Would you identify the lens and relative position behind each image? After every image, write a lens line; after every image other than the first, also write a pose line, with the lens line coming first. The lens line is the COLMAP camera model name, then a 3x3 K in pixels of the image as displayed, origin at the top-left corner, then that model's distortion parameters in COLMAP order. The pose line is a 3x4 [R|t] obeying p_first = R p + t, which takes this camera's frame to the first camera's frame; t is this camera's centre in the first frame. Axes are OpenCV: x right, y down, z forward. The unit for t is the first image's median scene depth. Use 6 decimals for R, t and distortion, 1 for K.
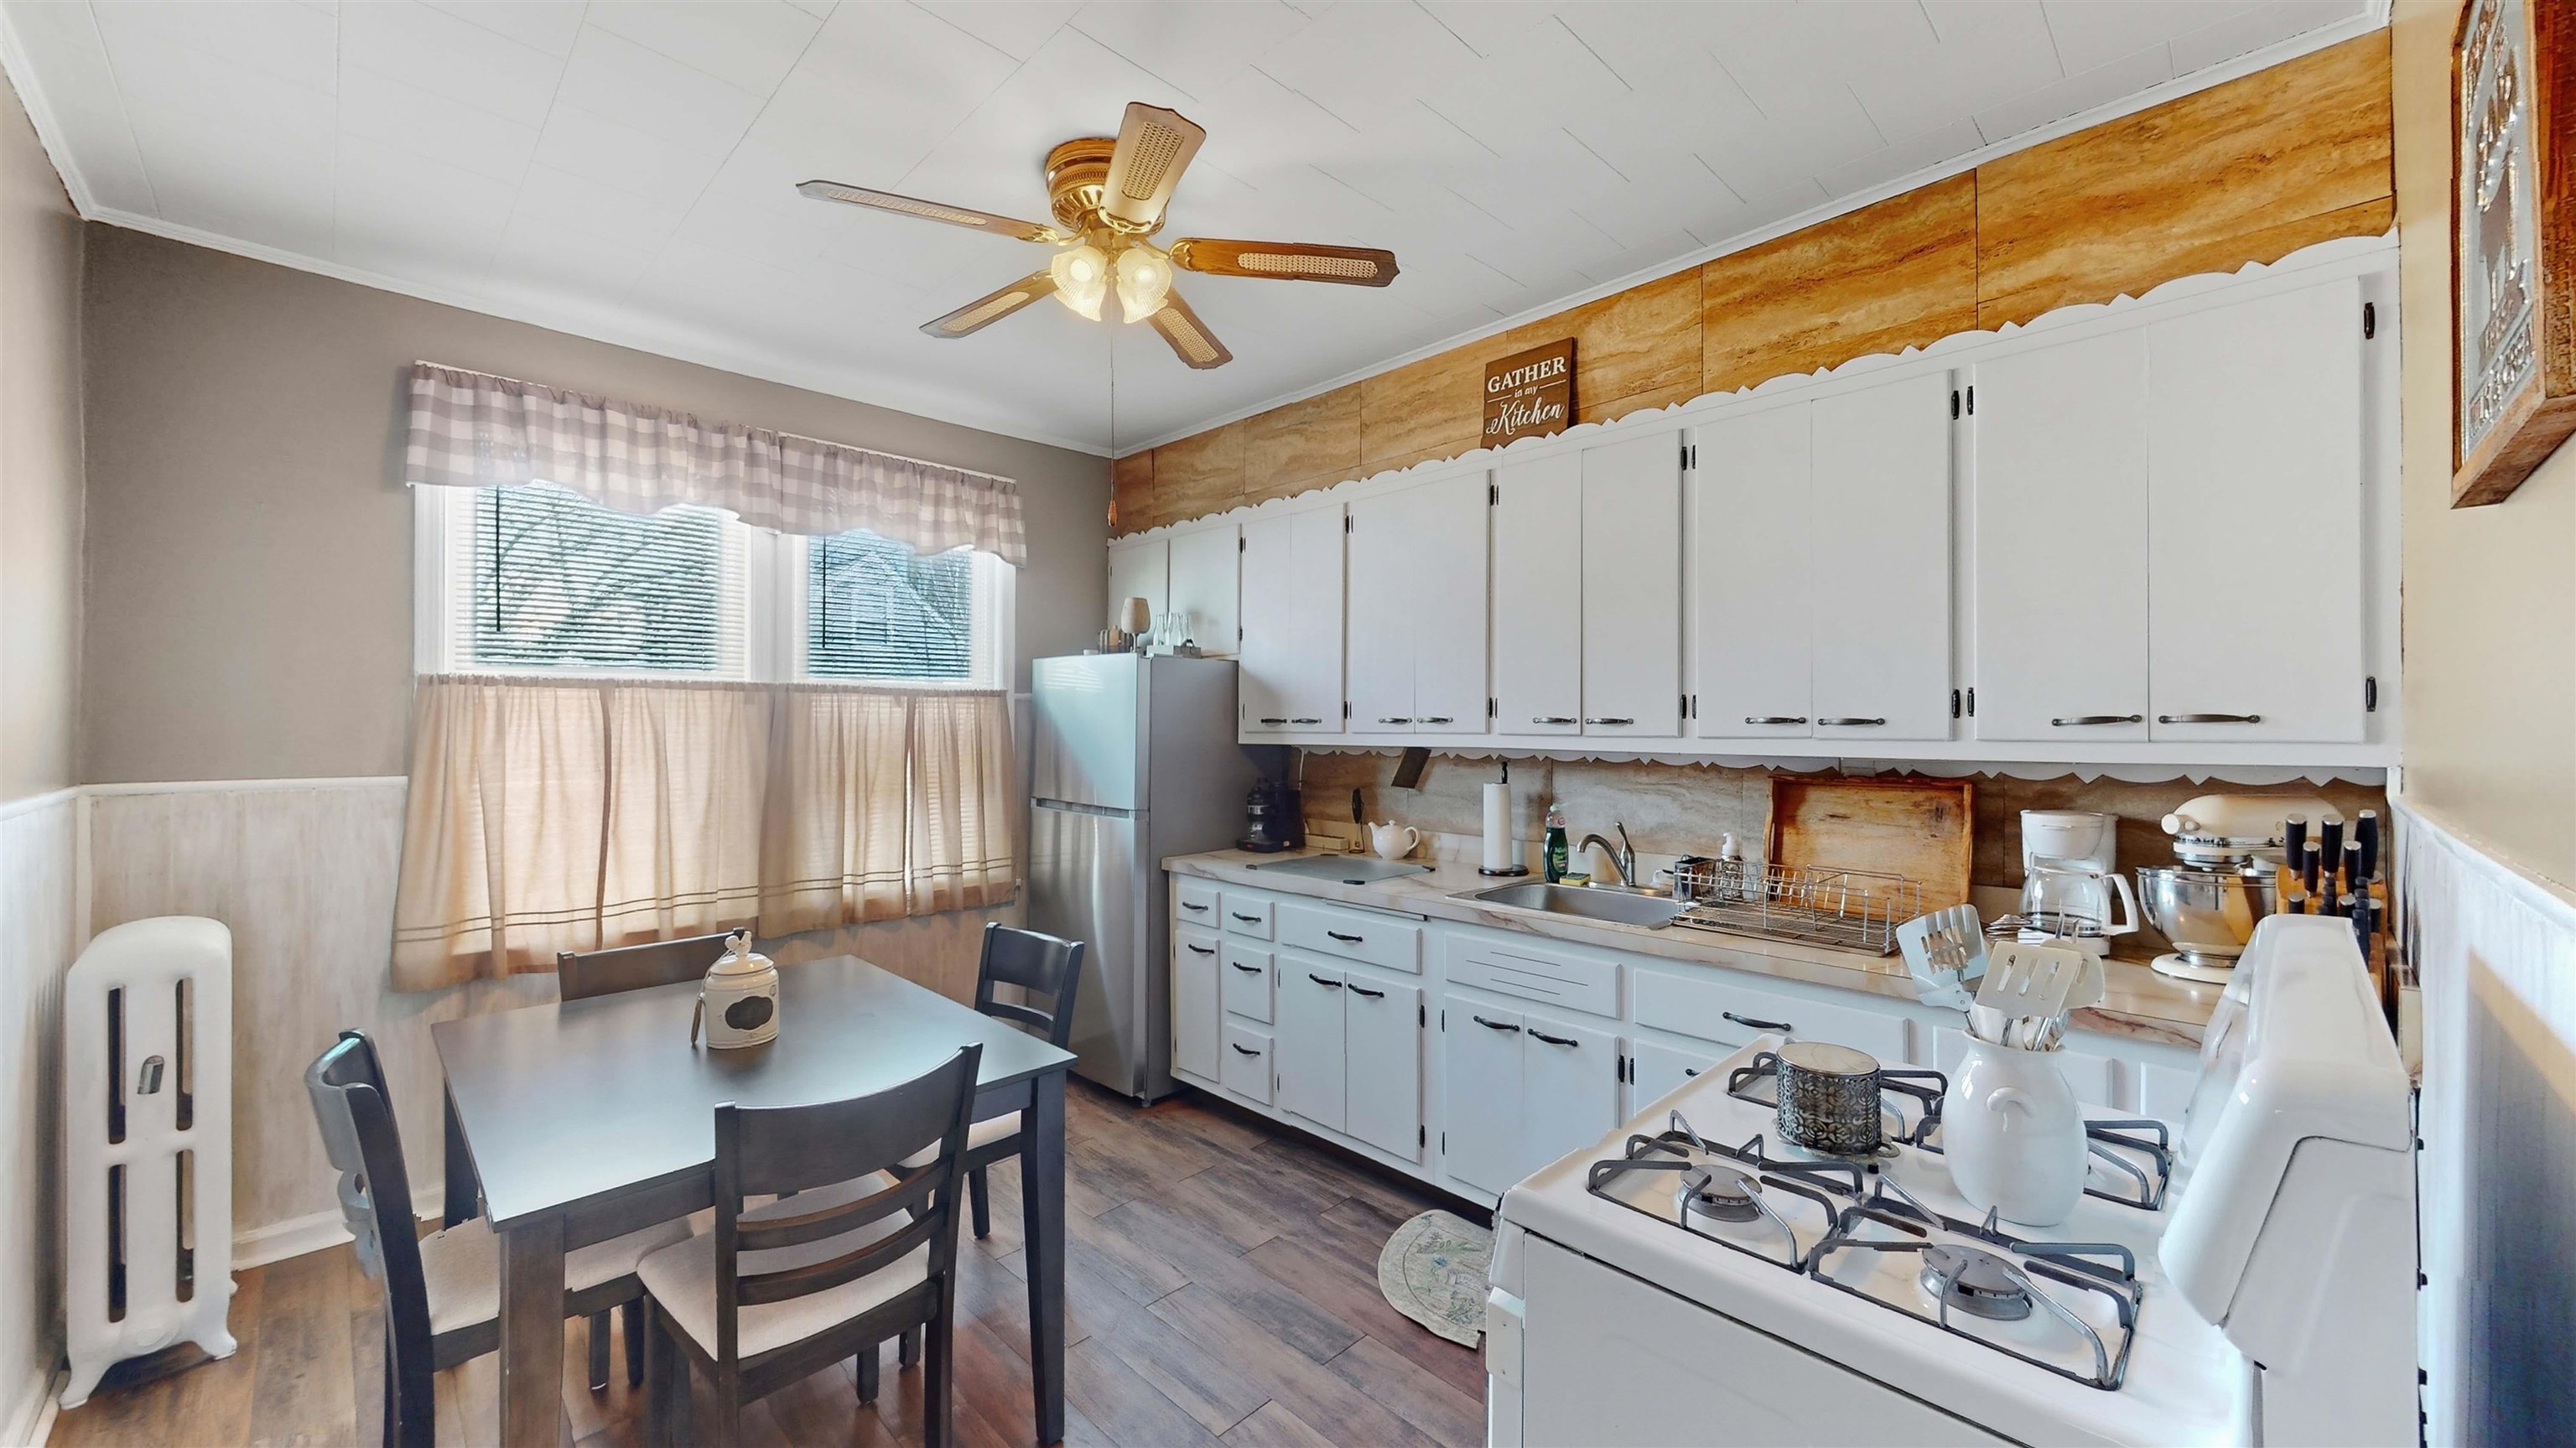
lens RADIAL K [[964.2, 0, 1307.4], [0, 964.2, 734.0], [0, 0, 1]] dist [0.002312, 0.000063]
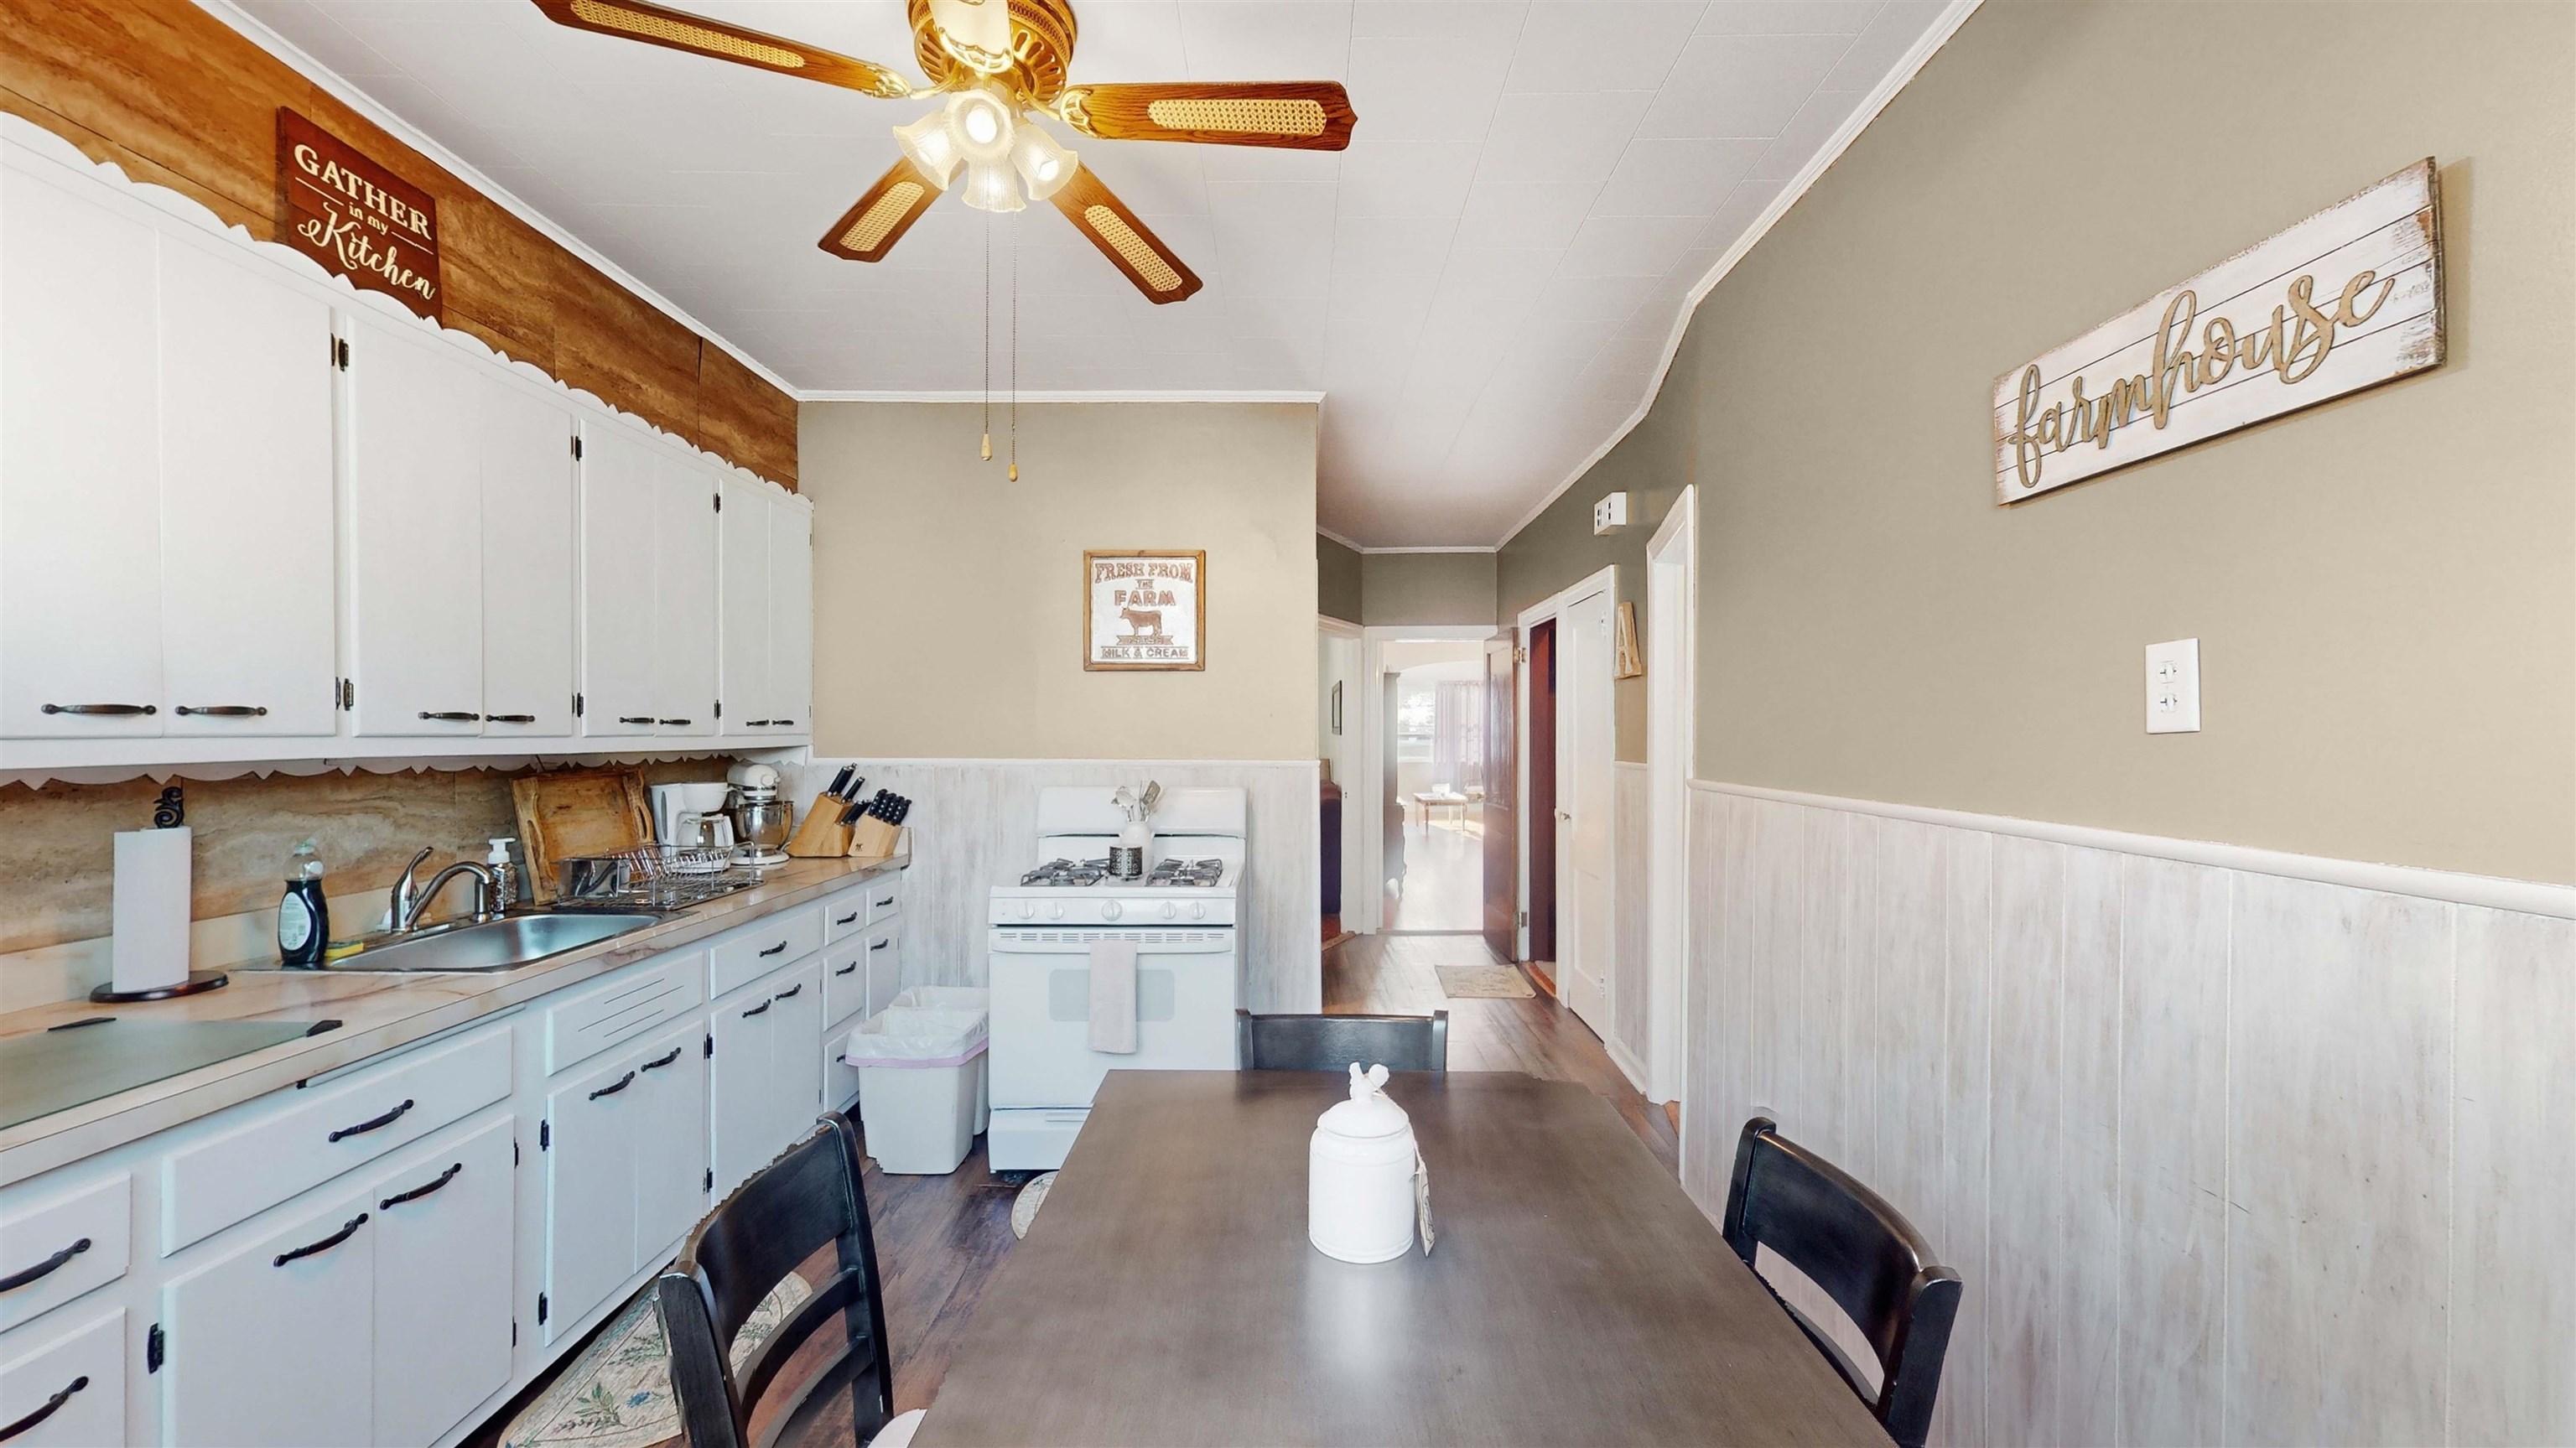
lens RADIAL K [[964.2, 0, 1294.2], [0, 964.2, 721.9], [0, 0, 1]] dist [0.002312, 0.000063]
pose [[-0.707875, -0.001107, 0.706337, -0.700522], [-0.003285, 0.999993, -0.001724, -0.010788], [-0.706330, -0.003541, -0.707874, 1.030692]]
